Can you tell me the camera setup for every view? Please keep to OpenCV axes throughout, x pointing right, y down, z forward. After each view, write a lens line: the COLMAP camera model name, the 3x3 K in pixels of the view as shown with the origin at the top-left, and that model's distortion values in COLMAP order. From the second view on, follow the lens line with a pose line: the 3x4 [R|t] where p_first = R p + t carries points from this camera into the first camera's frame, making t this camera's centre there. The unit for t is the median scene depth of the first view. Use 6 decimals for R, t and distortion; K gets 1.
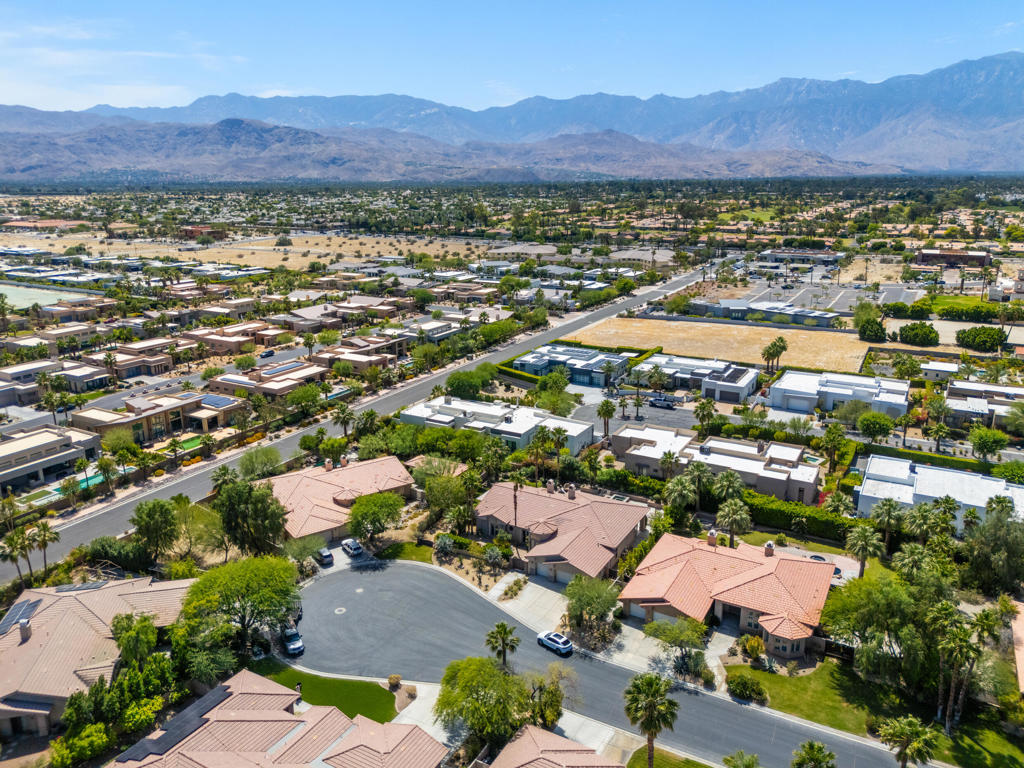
lens RADIAL K [[753.2, 0, 508.7], [0, 753.2, 384.5], [0, 0, 1]] dist [0.067651, -0.070782]
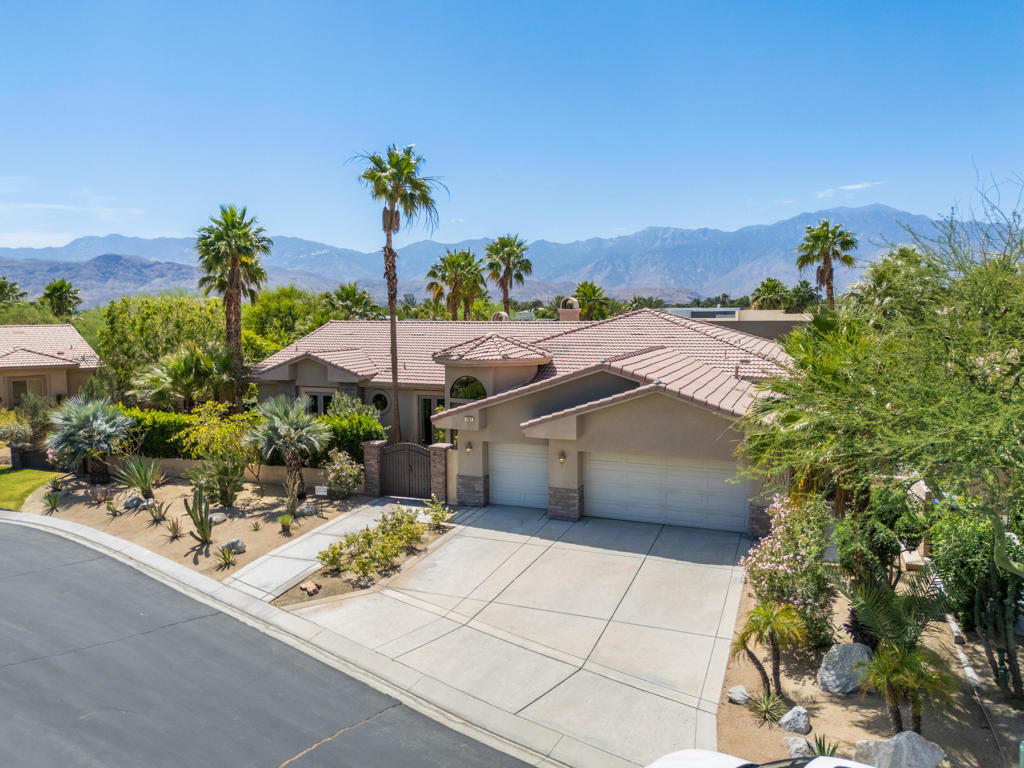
lens RADIAL K [[753.2, 0, 508.7], [0, 753.2, 384.5], [0, 0, 1]] dist [0.067651, -0.070782]
pose [[0.989901, -0.019724, 0.140384, 0.007543], [0.044124, 0.983952, -0.172891, 0.154368], [-0.134721, 0.177339, 0.974885, 0.472151]]
